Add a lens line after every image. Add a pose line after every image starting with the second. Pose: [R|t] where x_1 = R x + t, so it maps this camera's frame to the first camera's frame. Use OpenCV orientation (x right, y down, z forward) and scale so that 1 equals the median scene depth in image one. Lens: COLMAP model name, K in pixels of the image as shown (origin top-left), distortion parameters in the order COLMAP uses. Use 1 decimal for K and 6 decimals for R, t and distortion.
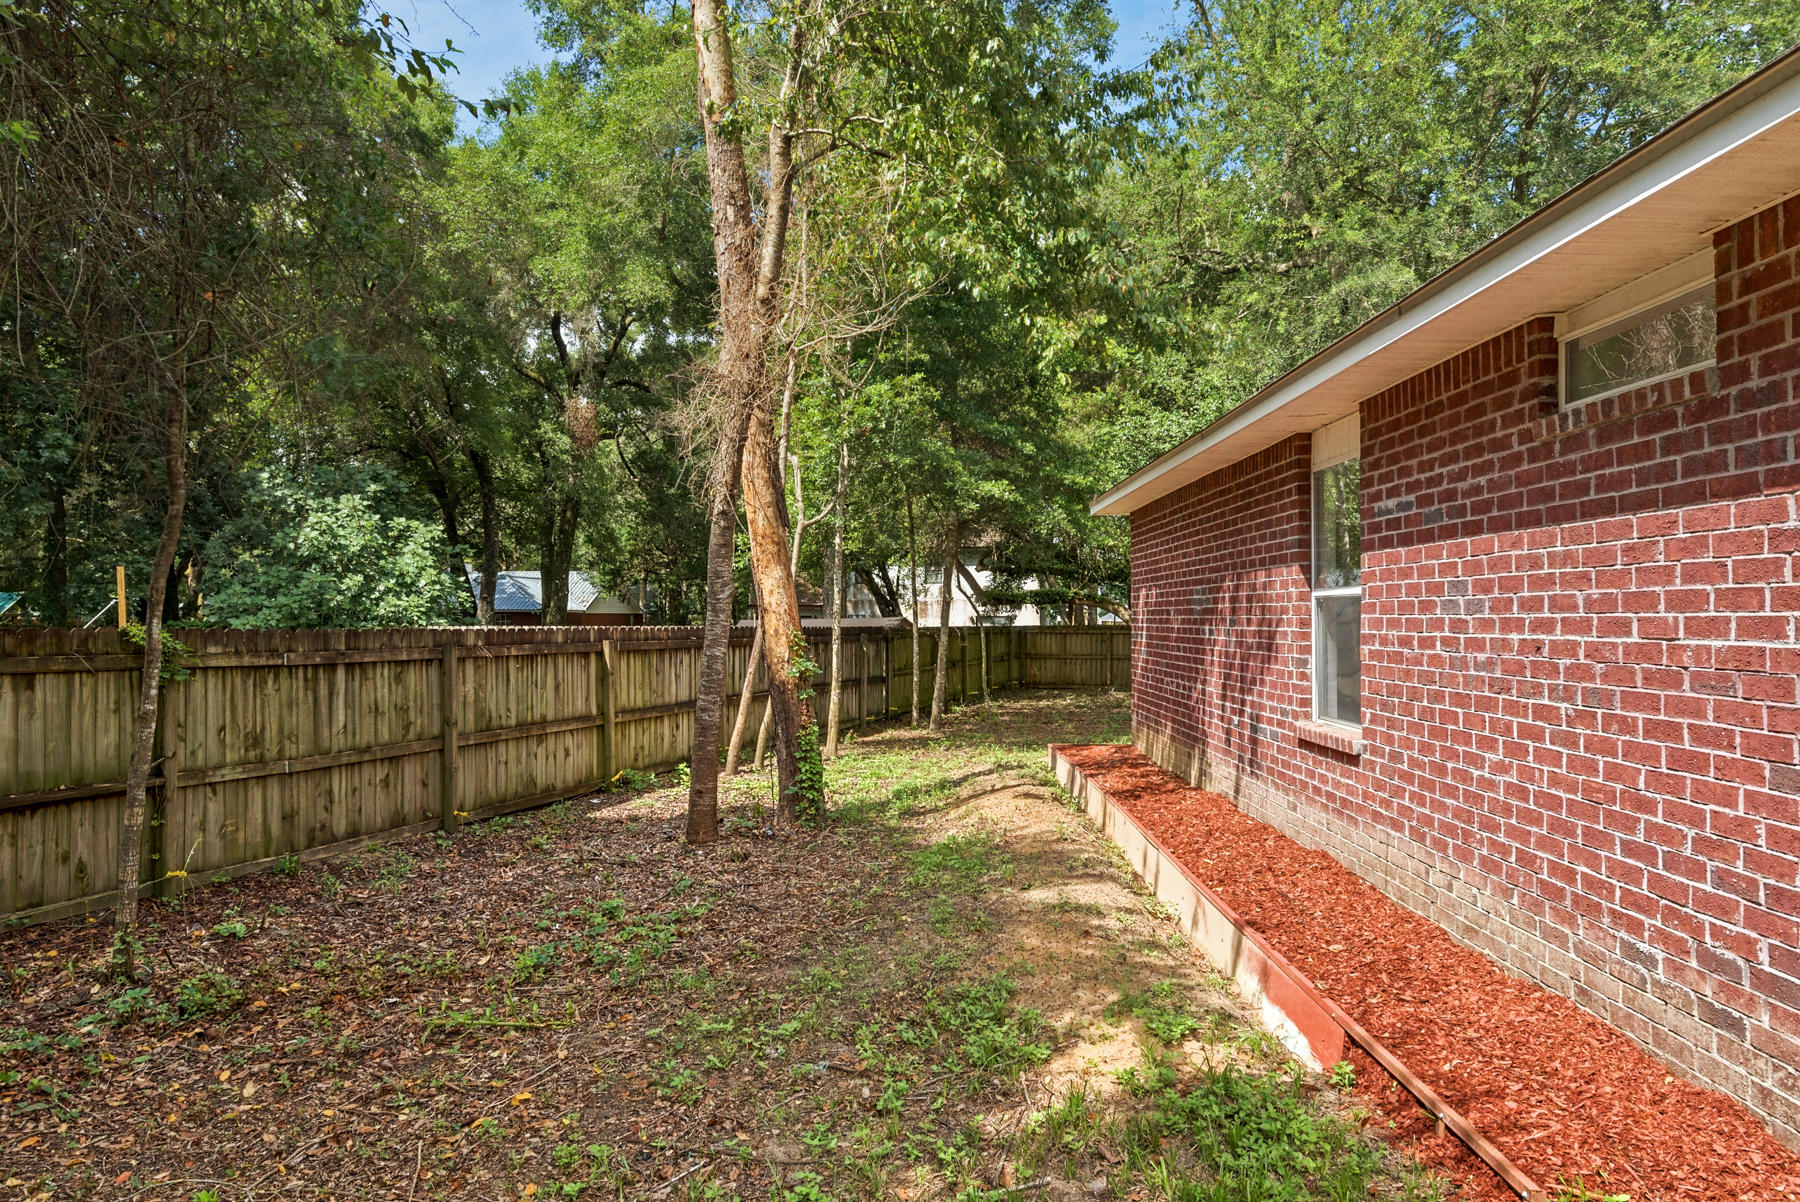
lens RADIAL K [[1148.9, 0, 900.0], [0, 1148.9, 601.0], [0, 0, 1]] dist [-0.000118, -0.000053]
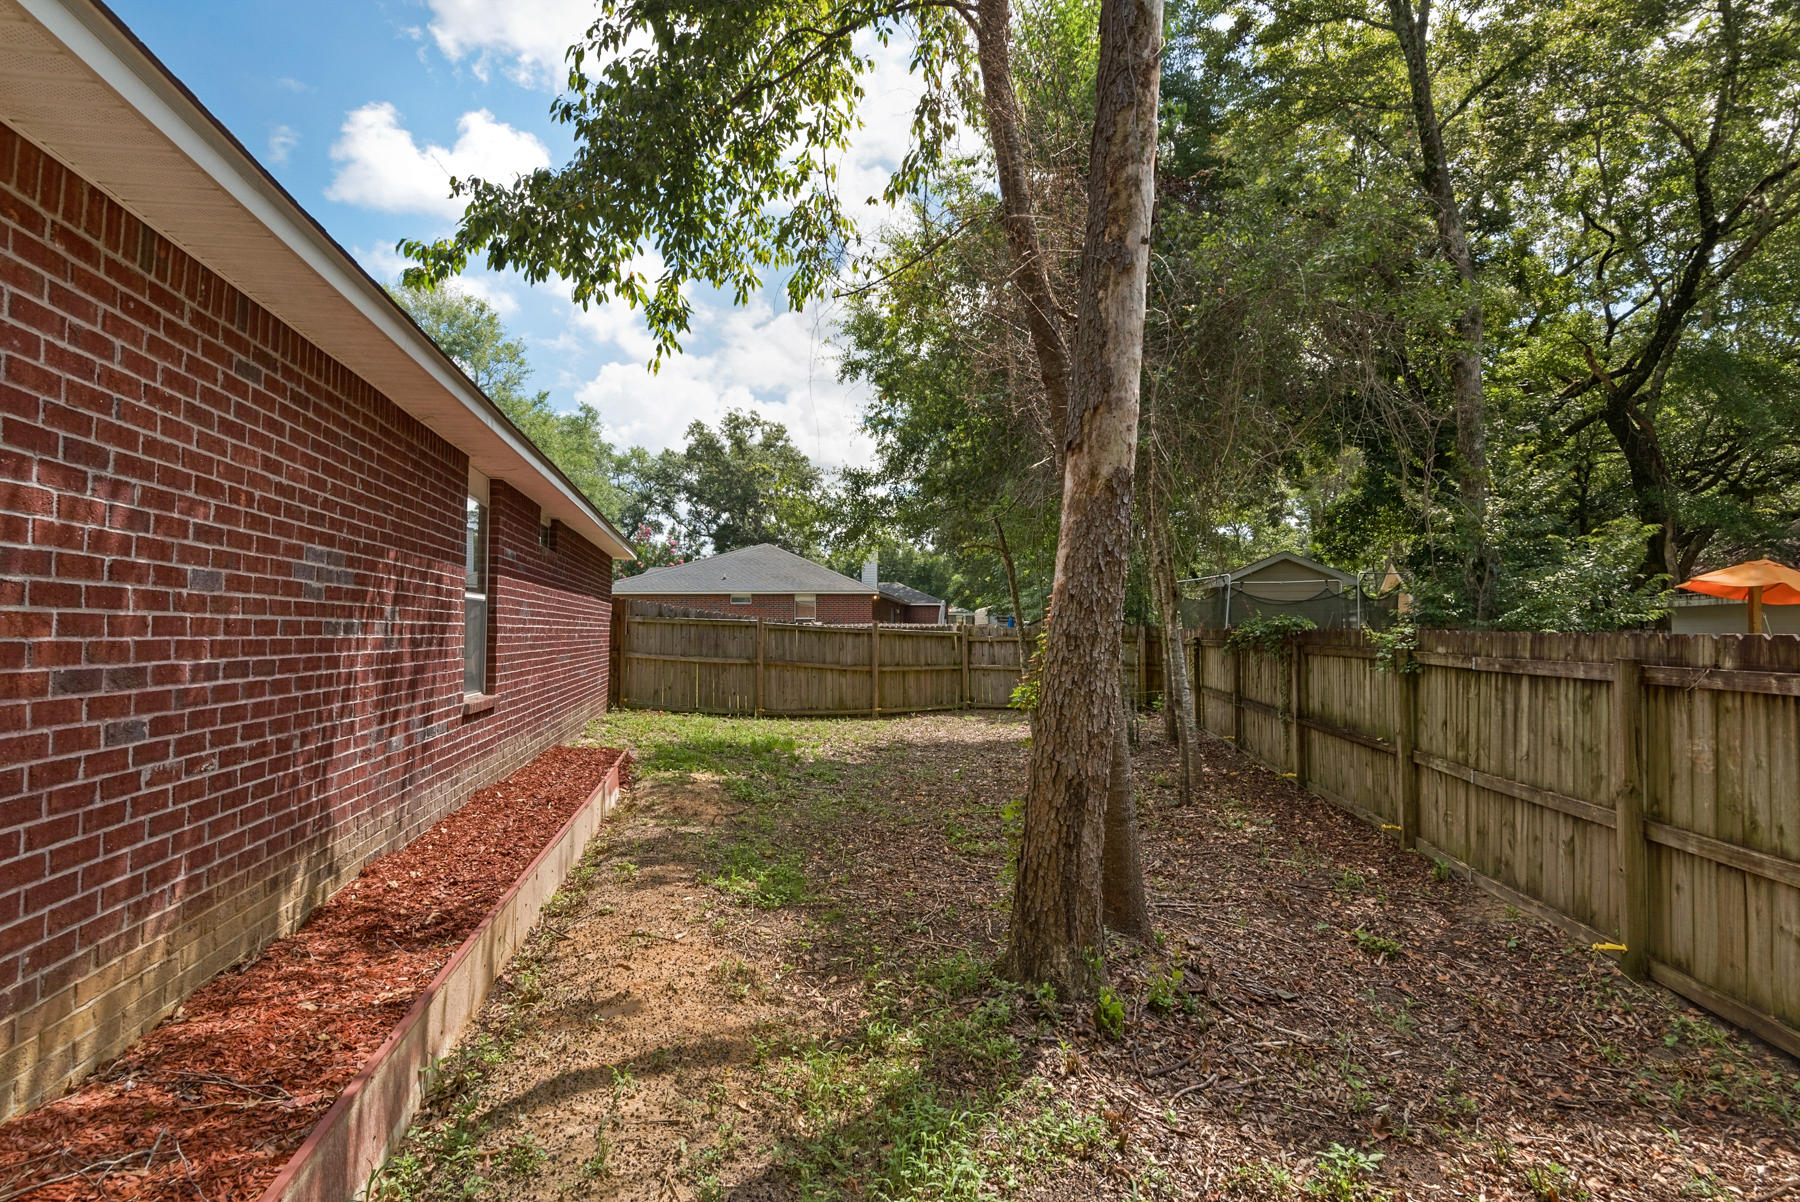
lens RADIAL K [[954.8, 0, 900.0], [0, 954.8, 601.0], [0, 0, 1]] dist [0.000107, 0.000008]
pose [[-0.980153, -0.013218, -0.197804, 0.082479], [-0.003620, 0.998802, -0.048805, 0.036424], [0.198212, -0.047120, -0.979026, 1.561985]]
